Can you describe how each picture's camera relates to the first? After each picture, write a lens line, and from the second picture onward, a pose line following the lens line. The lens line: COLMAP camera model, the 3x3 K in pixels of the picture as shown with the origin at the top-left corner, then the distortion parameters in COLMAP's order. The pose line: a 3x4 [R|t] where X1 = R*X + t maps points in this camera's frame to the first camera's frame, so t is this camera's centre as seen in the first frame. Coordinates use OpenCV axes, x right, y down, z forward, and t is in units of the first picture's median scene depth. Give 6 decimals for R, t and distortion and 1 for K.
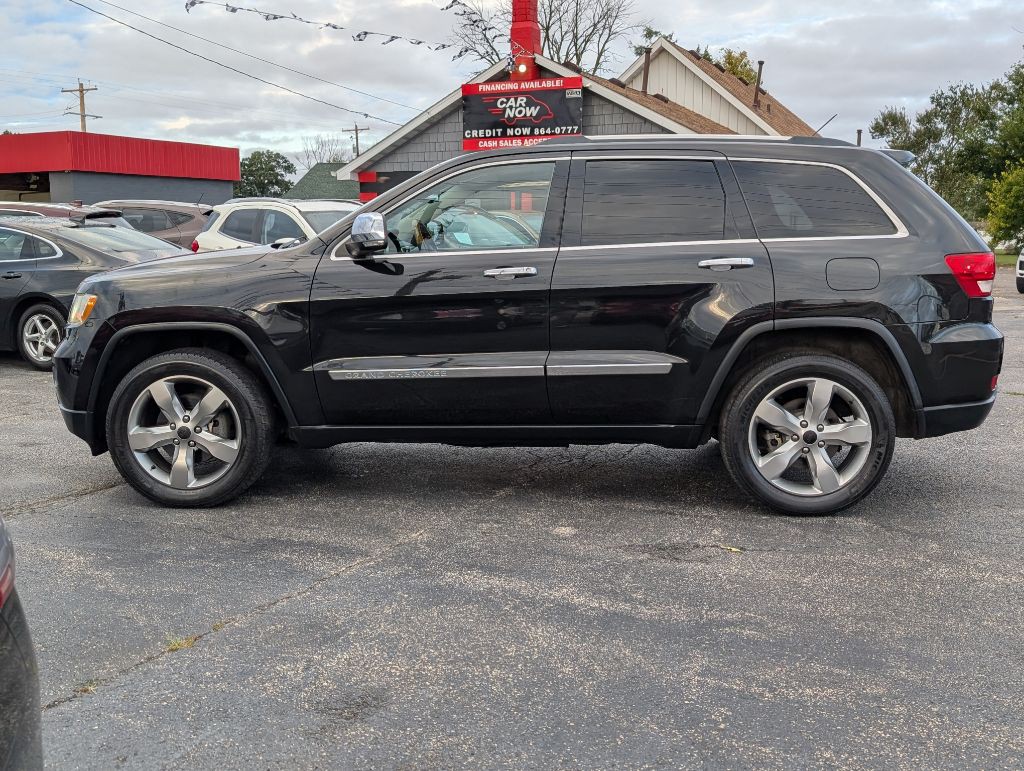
lens RADIAL K [[1099.8, 0, 513.5], [0, 1099.8, 385.4], [0, 0, 1]] dist [0.041127, -0.034092]
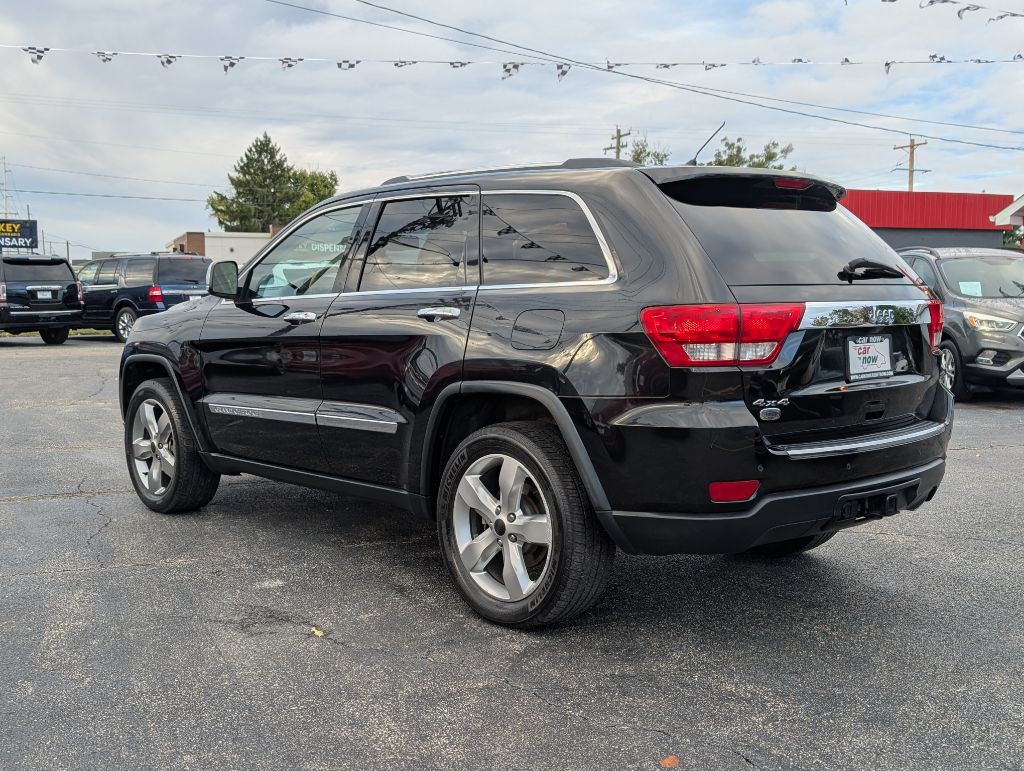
lens RADIAL K [[1111.8, 0, 516.5], [0, 1111.8, 394.0], [0, 0, 1]] dist [0.022530, -0.017714]
pose [[0.729002, 0.068648, -0.681061, 0.804210], [-0.096596, 0.995319, -0.003072, -0.048263], [0.677662, 0.068027, 0.732220, 0.387430]]
